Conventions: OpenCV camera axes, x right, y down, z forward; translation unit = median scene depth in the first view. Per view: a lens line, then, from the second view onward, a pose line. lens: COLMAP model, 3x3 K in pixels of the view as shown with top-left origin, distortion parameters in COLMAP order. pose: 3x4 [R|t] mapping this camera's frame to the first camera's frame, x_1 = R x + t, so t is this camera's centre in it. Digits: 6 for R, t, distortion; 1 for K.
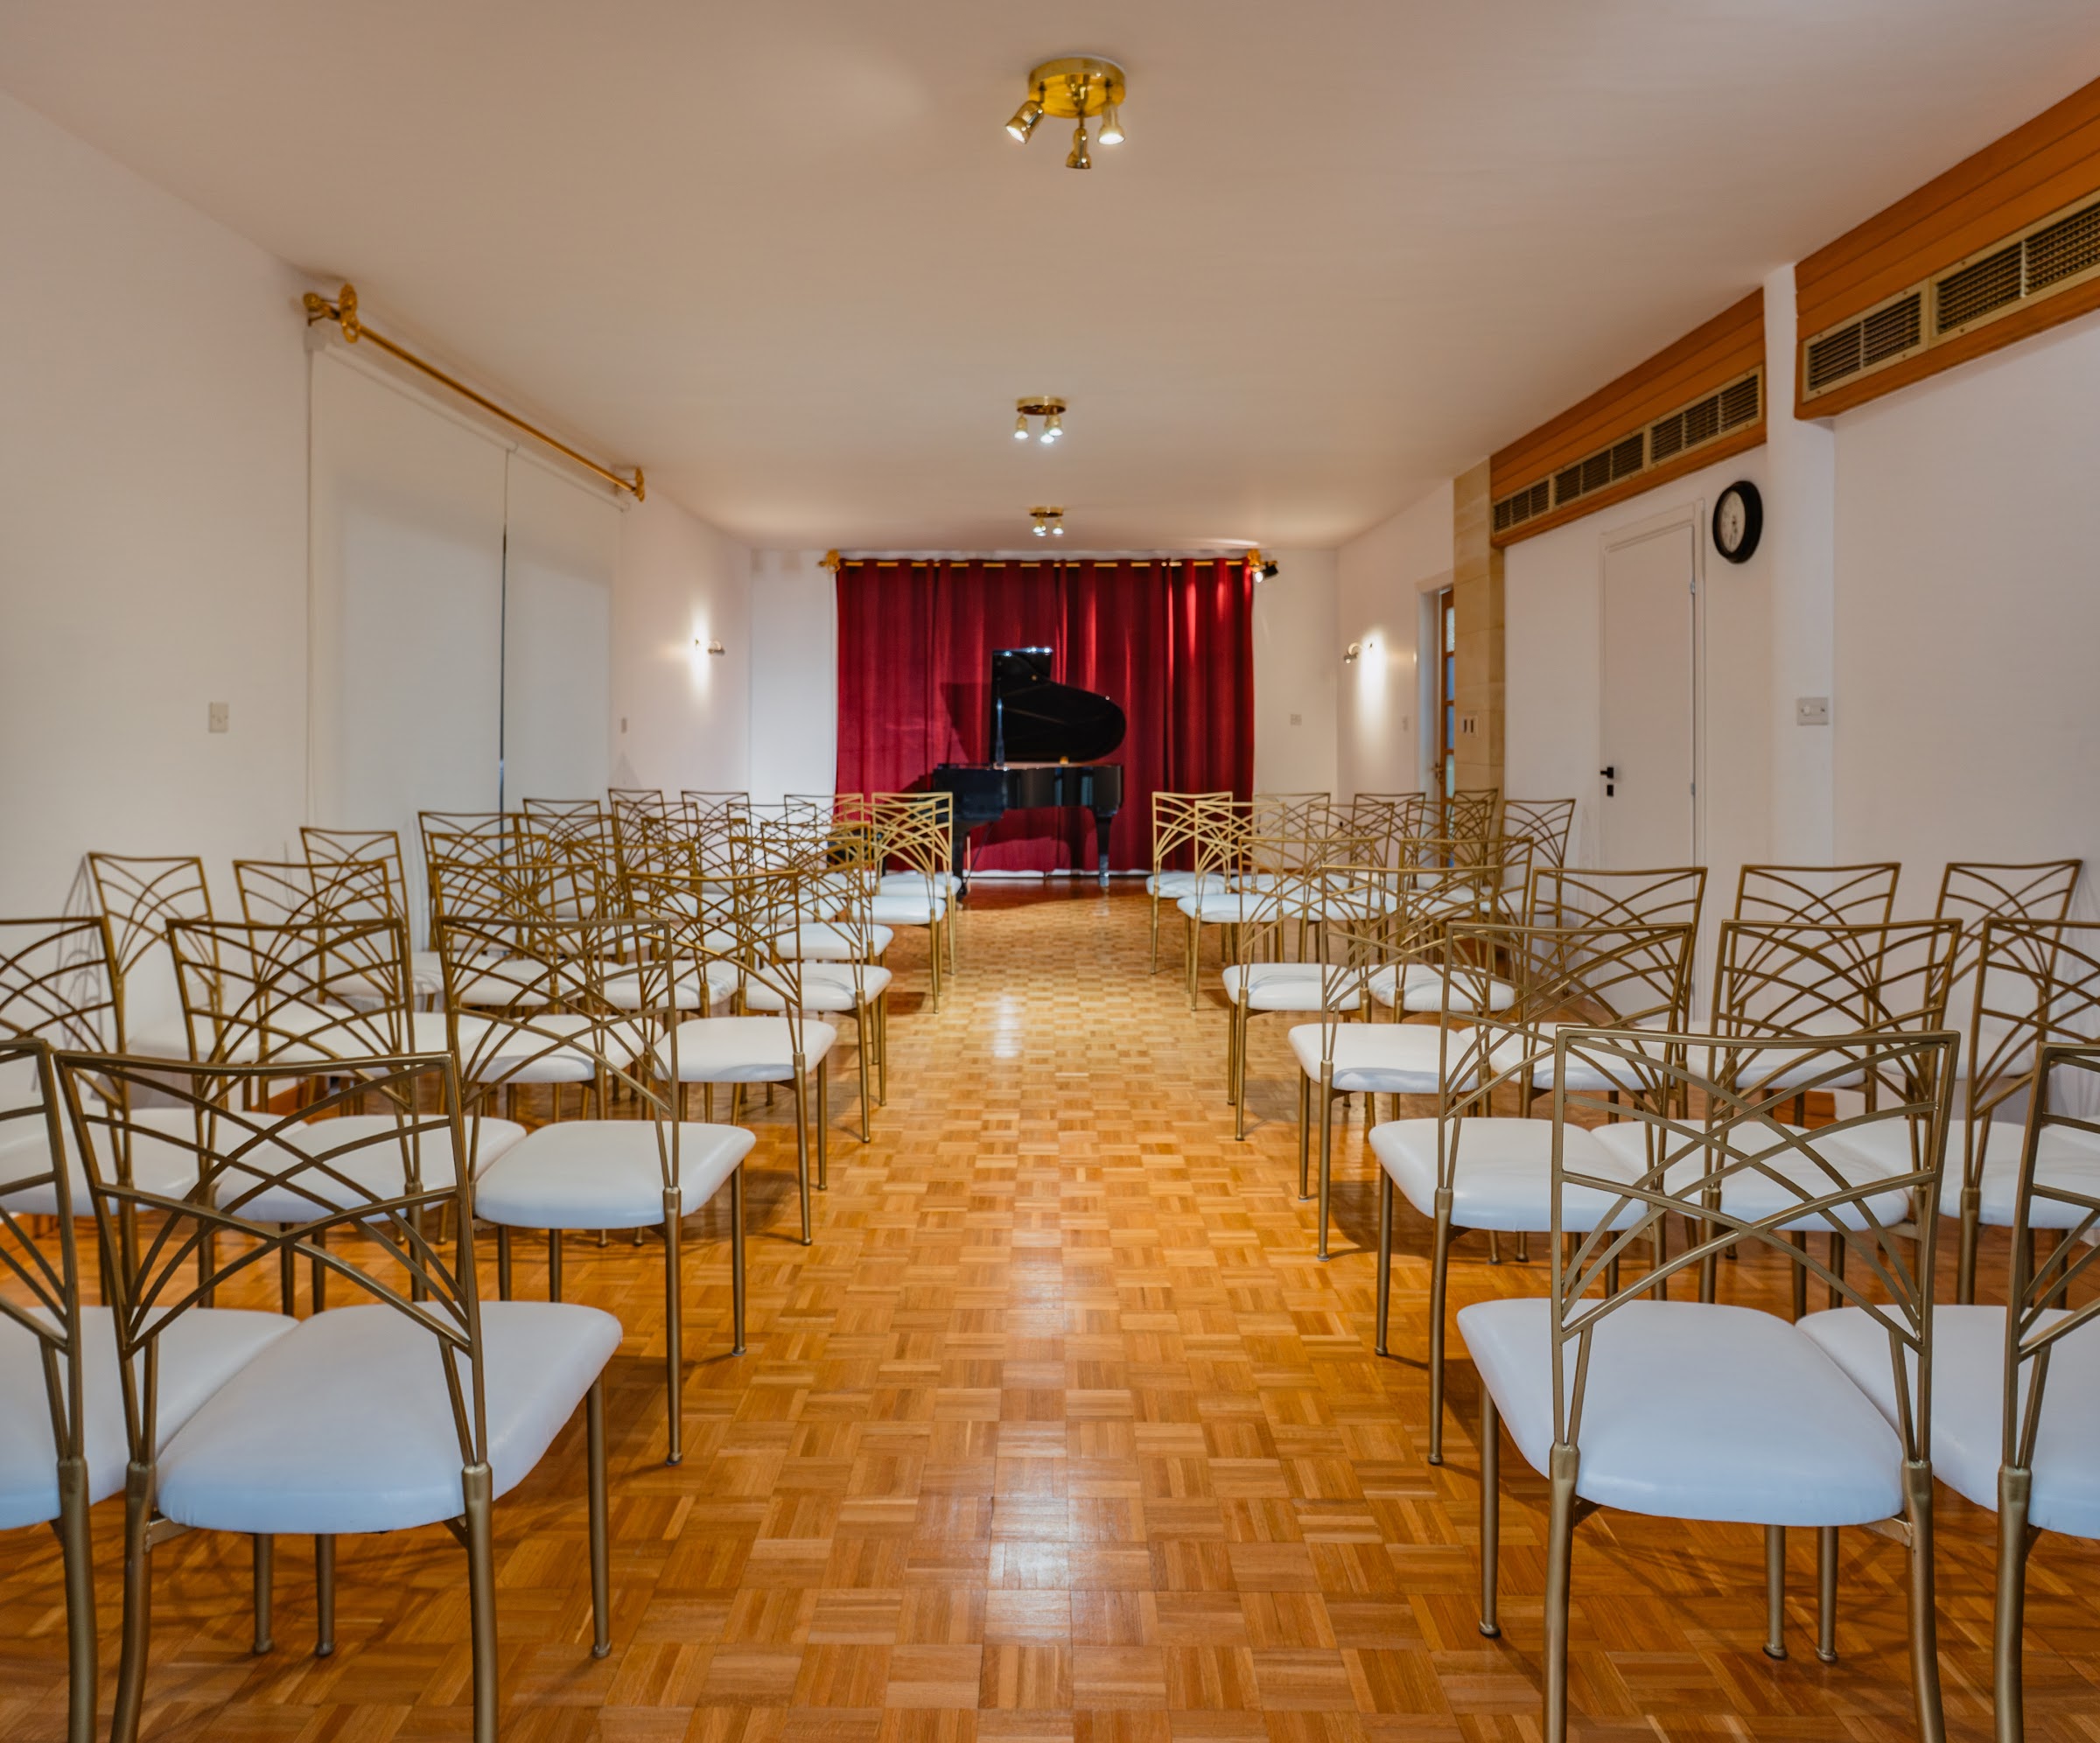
lens RADIAL K [[2309.5, 0, 1050.0], [0, 2309.5, 871.5], [0, 0, 1]] dist [0.008753, 0.005130]
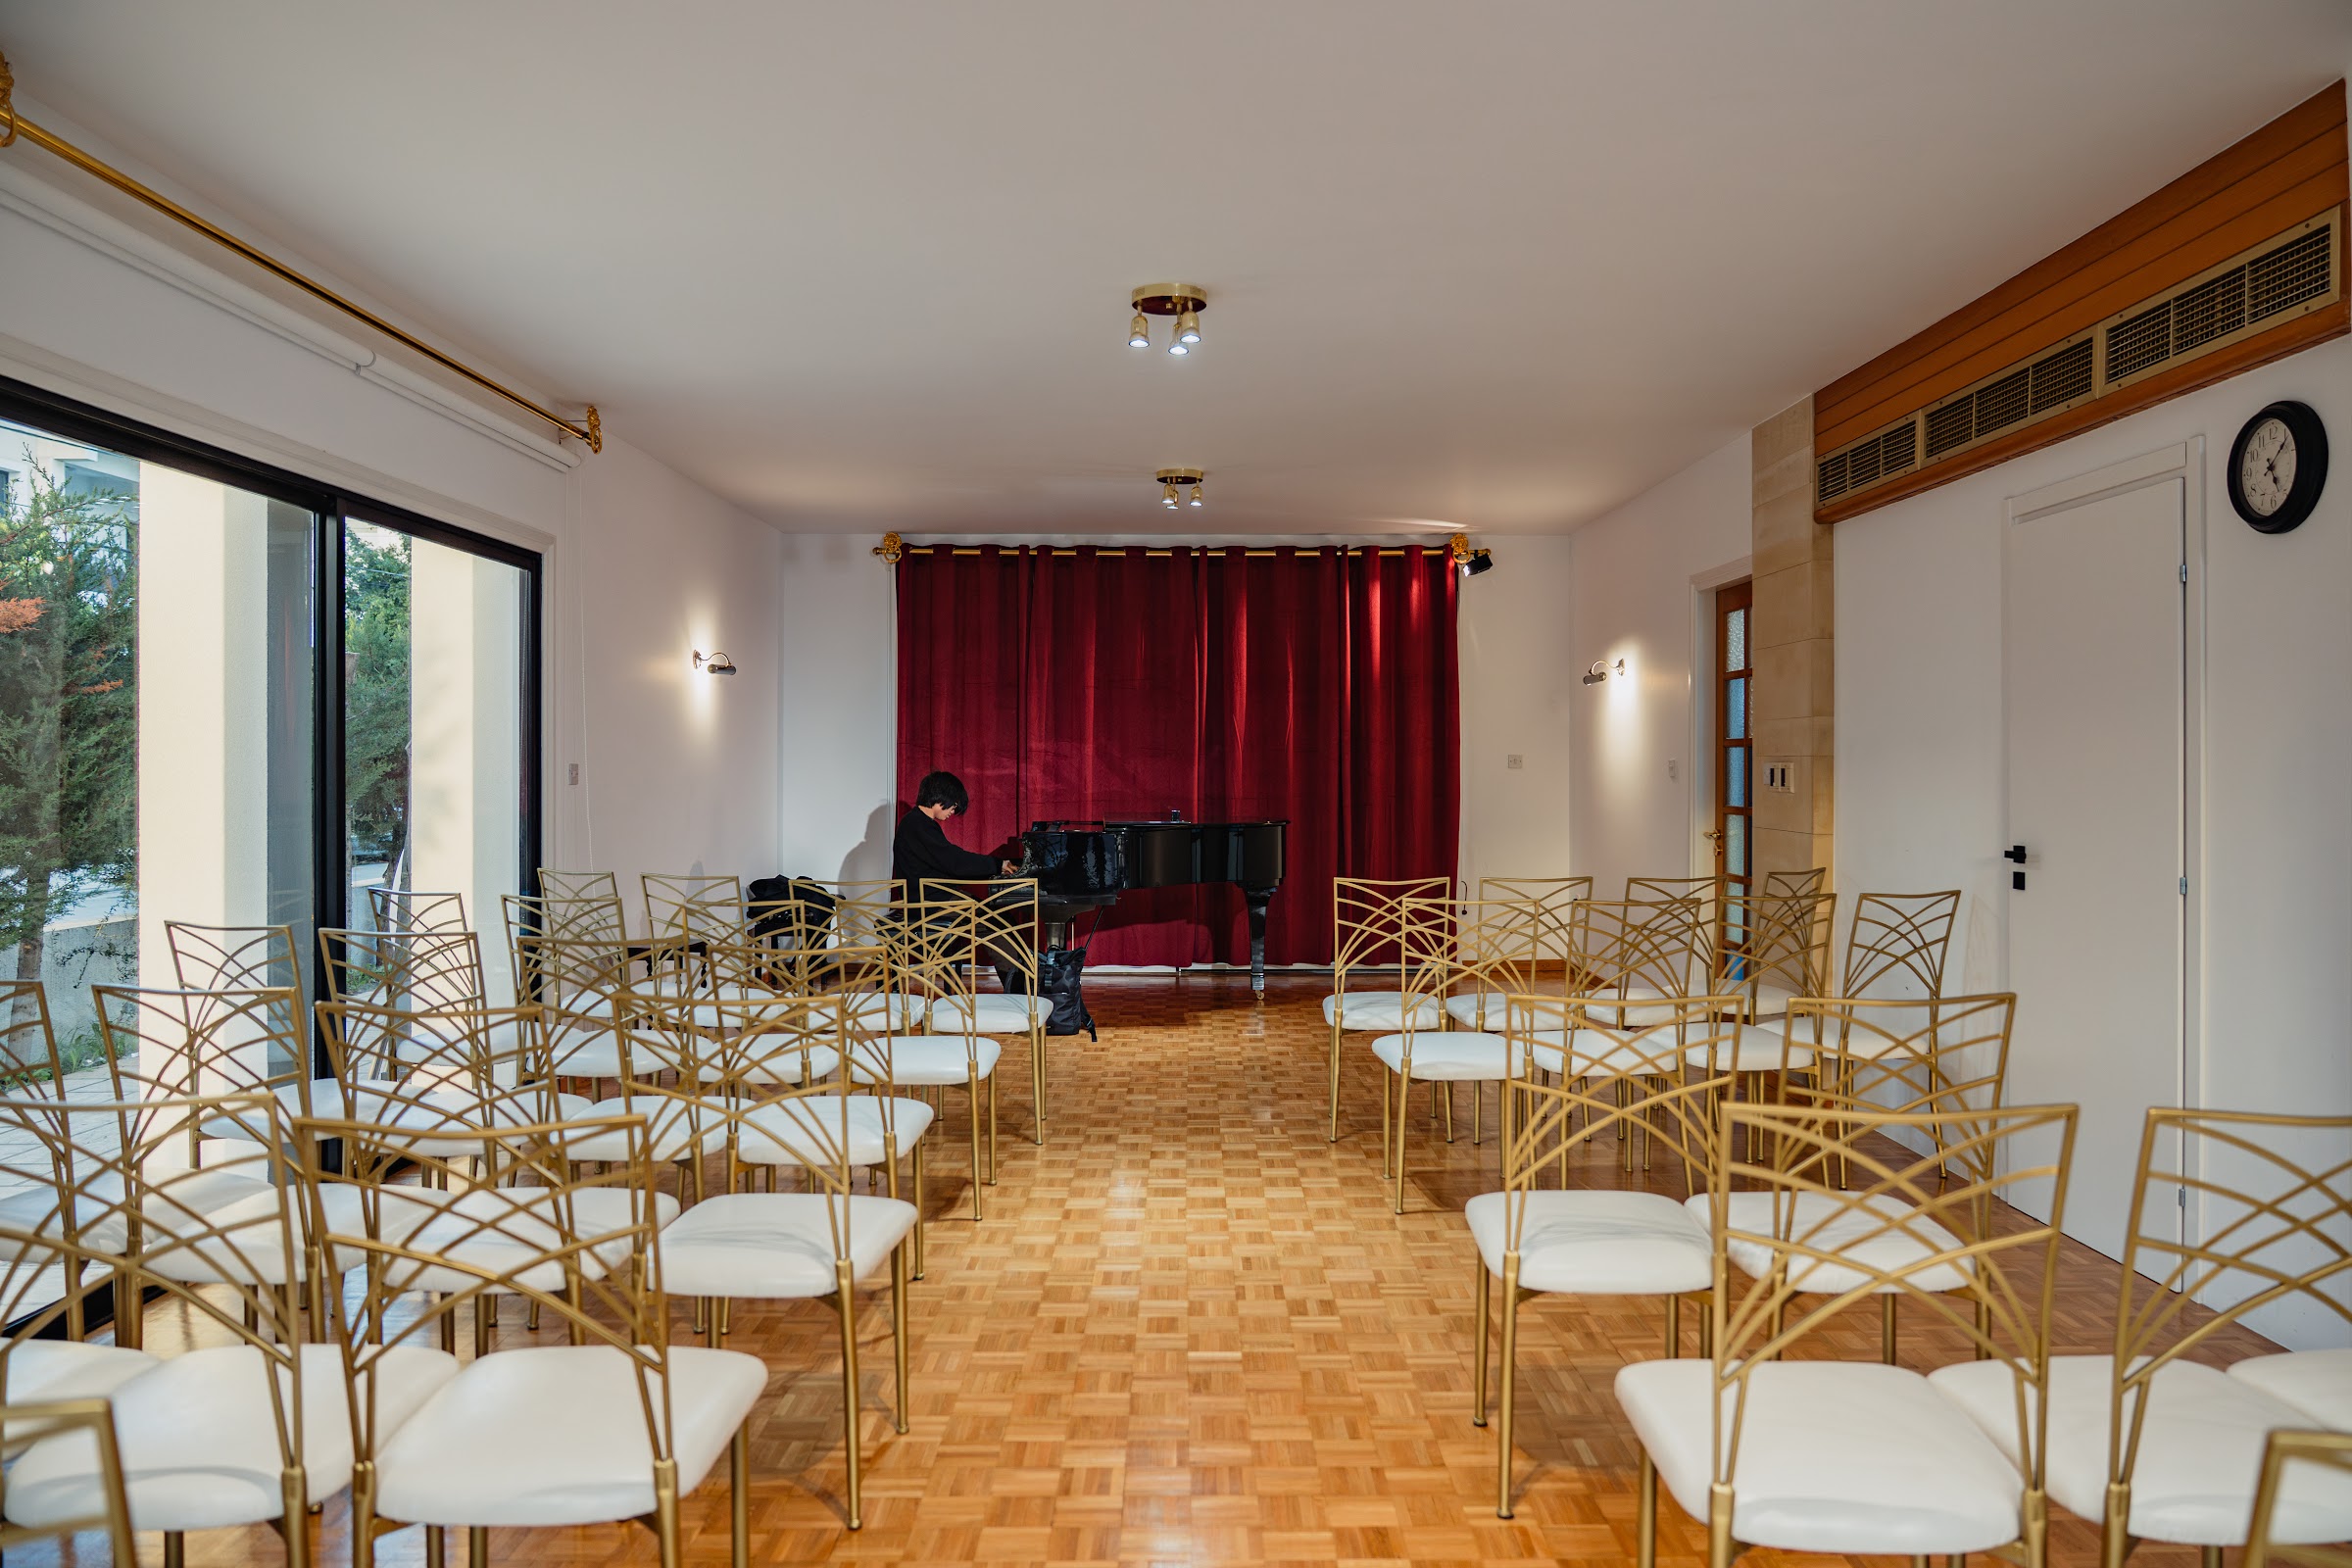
lens RADIAL K [[1102.2, 0, 1219.8], [0, 1102.2, 771.7], [0, 0, 1]] dist [-0.001615, 0.000005]
pose [[0.999889, 0.001183, 0.014852, 0.006039], [-0.001158, 0.999998, -0.001715, -0.064765], [-0.014854, 0.001698, 0.999888, 0.674585]]
